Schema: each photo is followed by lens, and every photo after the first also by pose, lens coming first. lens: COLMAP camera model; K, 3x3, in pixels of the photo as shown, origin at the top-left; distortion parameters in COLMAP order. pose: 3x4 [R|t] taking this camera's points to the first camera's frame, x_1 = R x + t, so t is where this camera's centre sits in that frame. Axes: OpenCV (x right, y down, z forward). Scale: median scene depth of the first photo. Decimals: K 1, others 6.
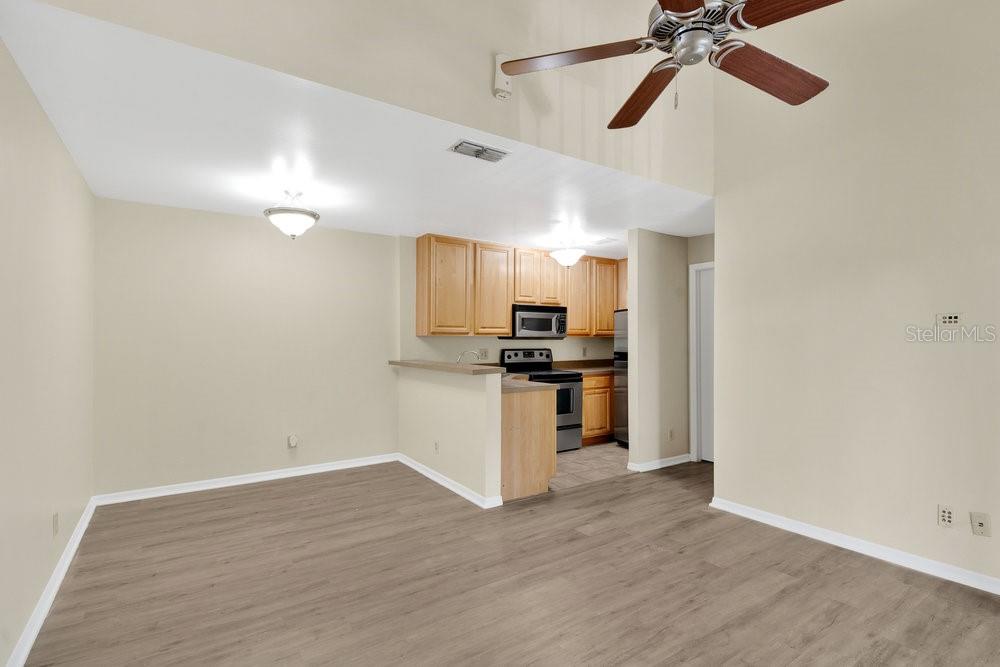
lens RADIAL K [[449.1, 0, 506.1], [0, 449.1, 338.7], [0, 0, 1]] dist [-0.017507, -0.000054]
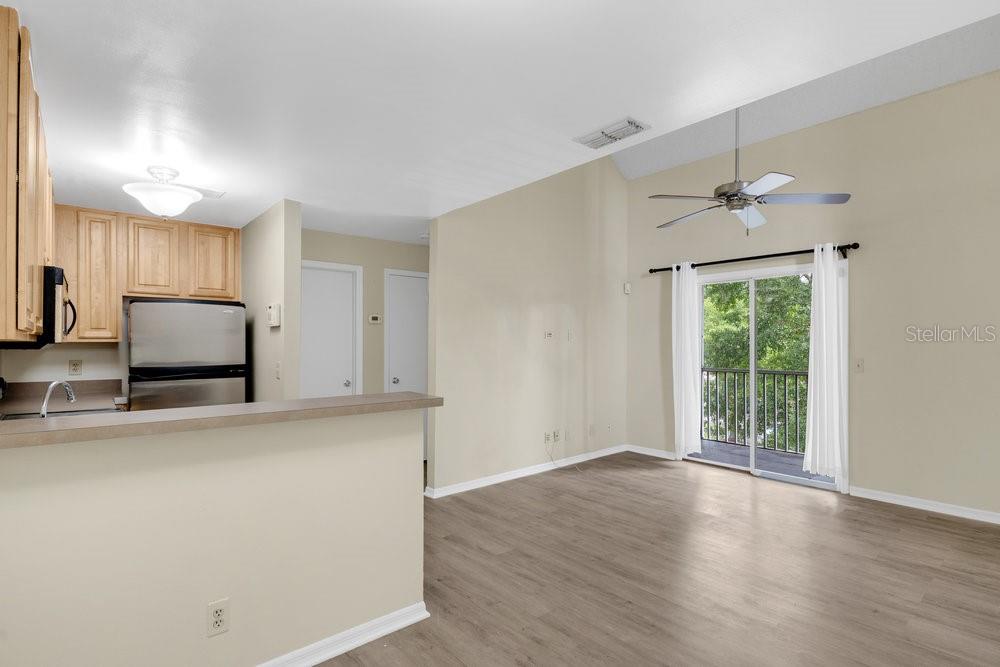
lens RADIAL K [[449.1, 0, 509.1], [0, 449.1, 343.0], [0, 0, 1]] dist [-0.017507, -0.000054]
pose [[-0.047887, -0.003278, 0.998847, -0.461444], [-0.001498, 0.999994, 0.003210, -0.006967], [-0.998852, -0.001343, -0.047891, 0.617287]]
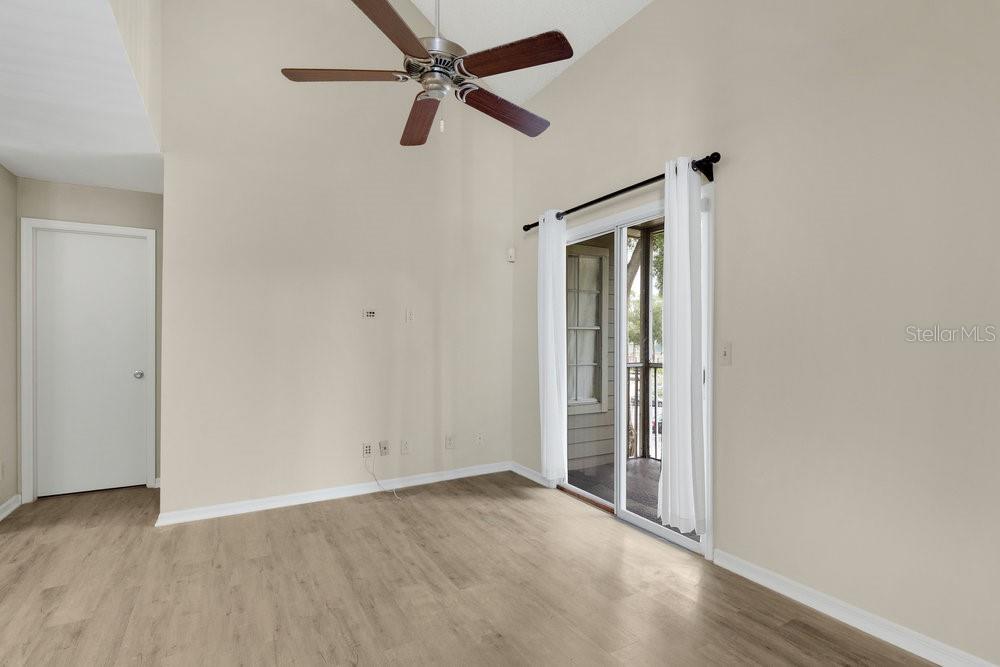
lens RADIAL K [[488.8, 0, 516.9], [0, 488.8, 340.4], [0, 0, 1]] dist [-0.003826, -0.002539]
pose [[0.084609, -0.005145, 0.996401, -0.272829], [-0.003930, 0.999977, 0.005497, 0.016129], [-0.996407, -0.004381, 0.084587, 0.184741]]
